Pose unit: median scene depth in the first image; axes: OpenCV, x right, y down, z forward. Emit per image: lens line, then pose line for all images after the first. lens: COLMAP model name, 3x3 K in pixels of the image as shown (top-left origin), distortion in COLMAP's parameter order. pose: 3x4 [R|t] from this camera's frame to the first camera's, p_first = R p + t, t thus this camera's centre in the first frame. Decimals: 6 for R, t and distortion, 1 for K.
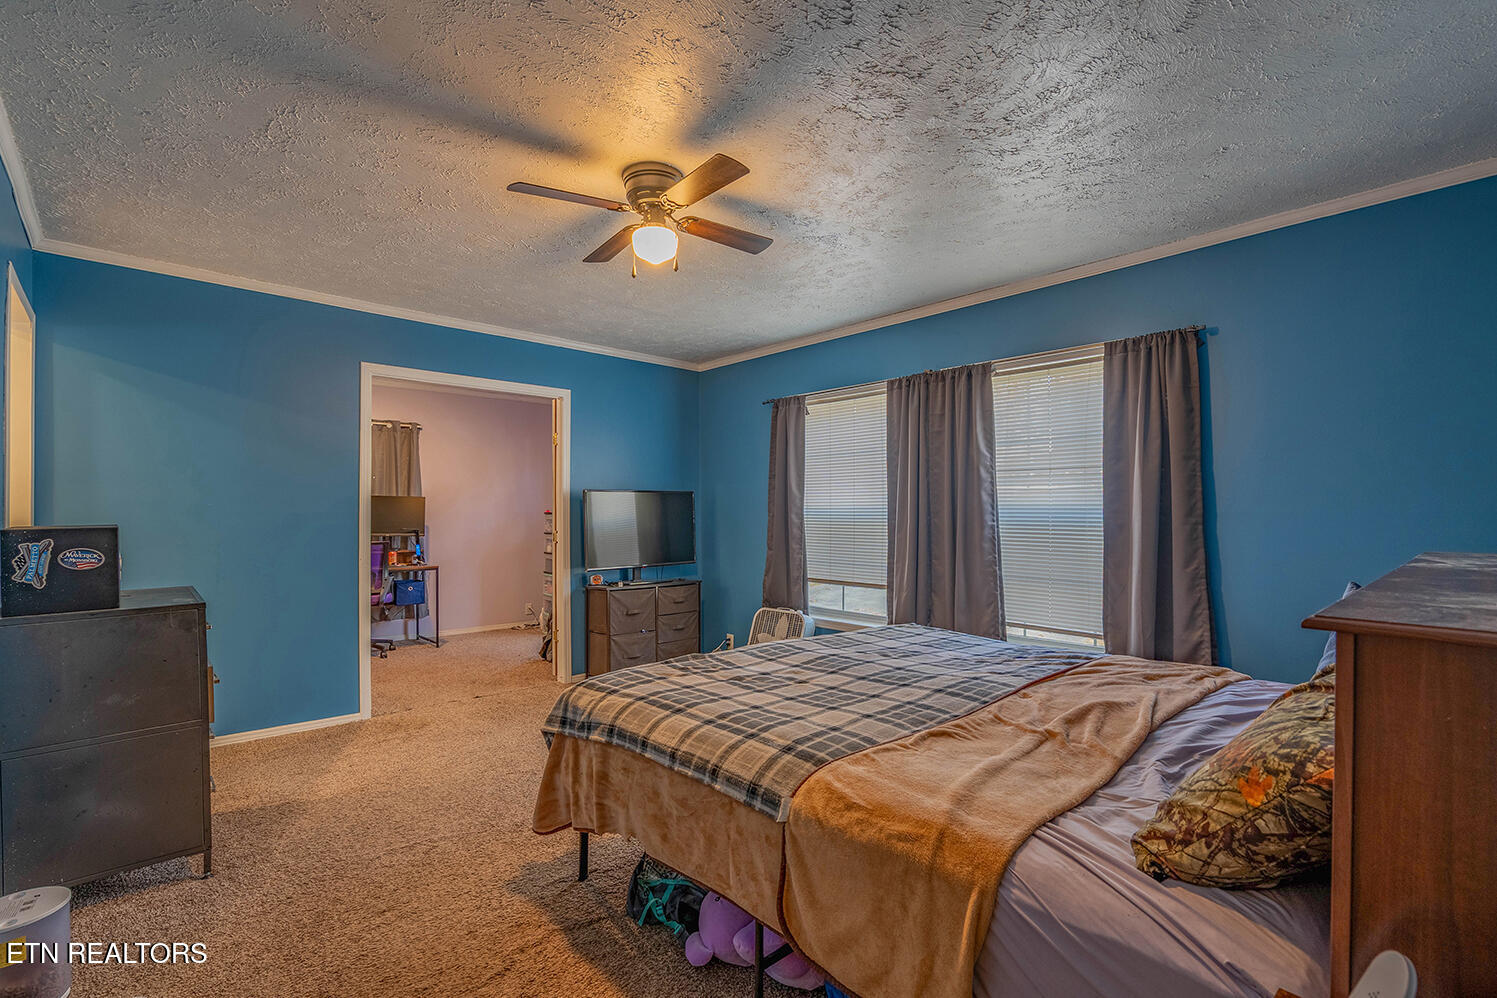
lens RADIAL K [[690.1, 0, 757.4], [0, 690.1, 510.5], [0, 0, 1]] dist [-0.004752, 0.001695]
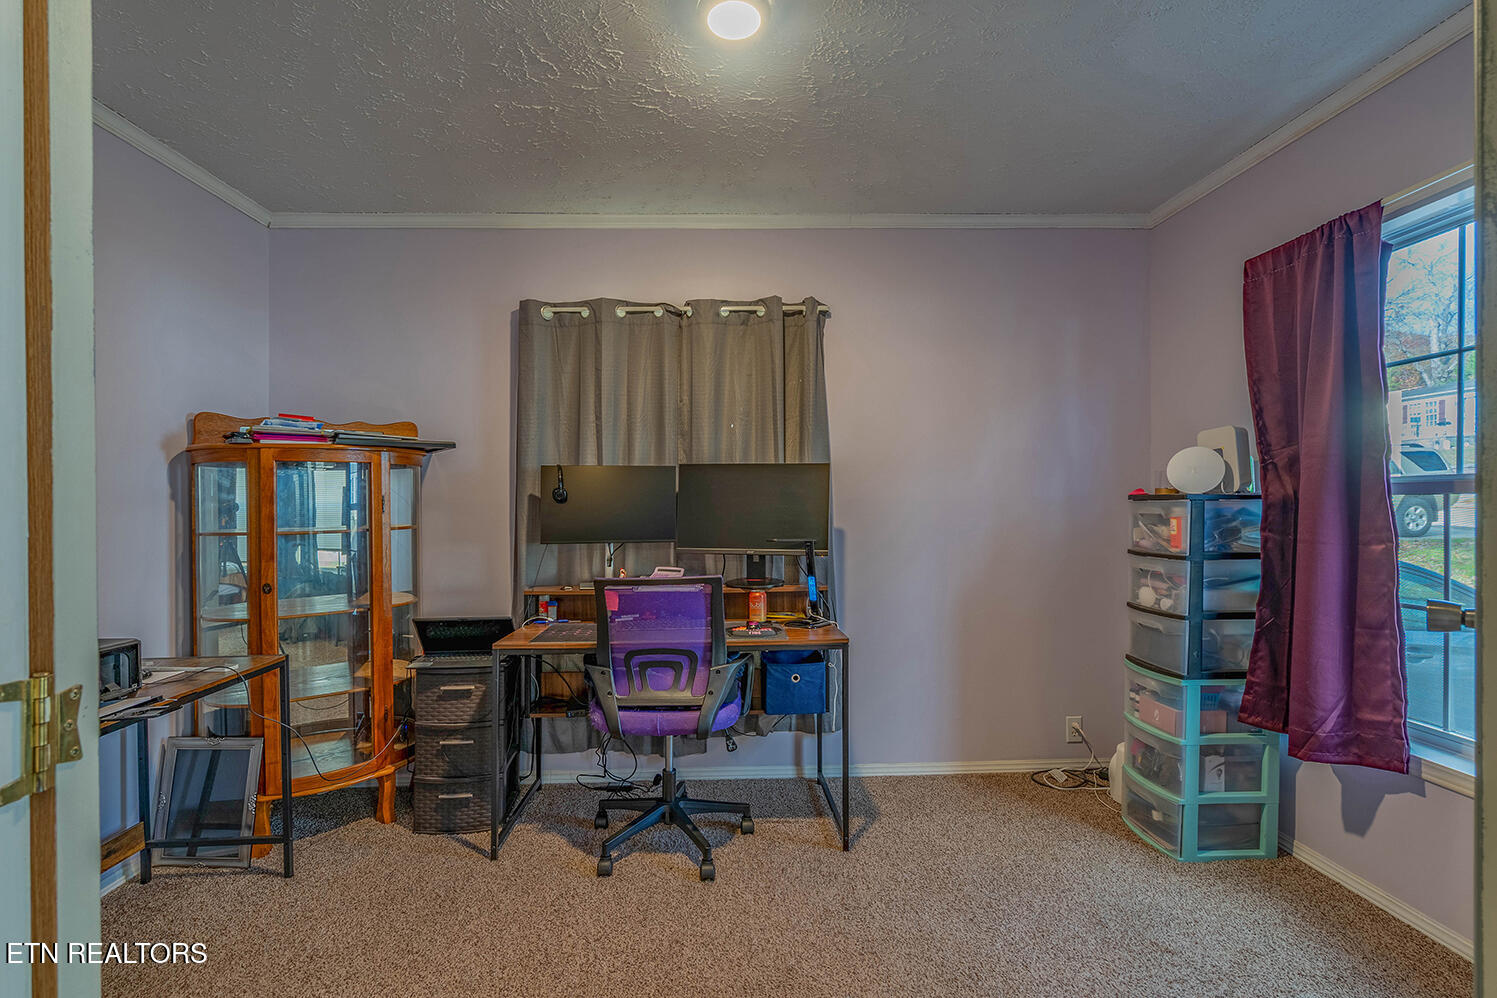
lens RADIAL K [[690.1, 0, 749.9], [0, 690.1, 501.4], [0, 0, 1]] dist [-0.004752, 0.001695]
pose [[0.772191, 0.003611, -0.635380, -0.247780], [0.005800, 0.999902, 0.012731, -0.002237], [0.635363, -0.013516, 0.772095, 0.638886]]
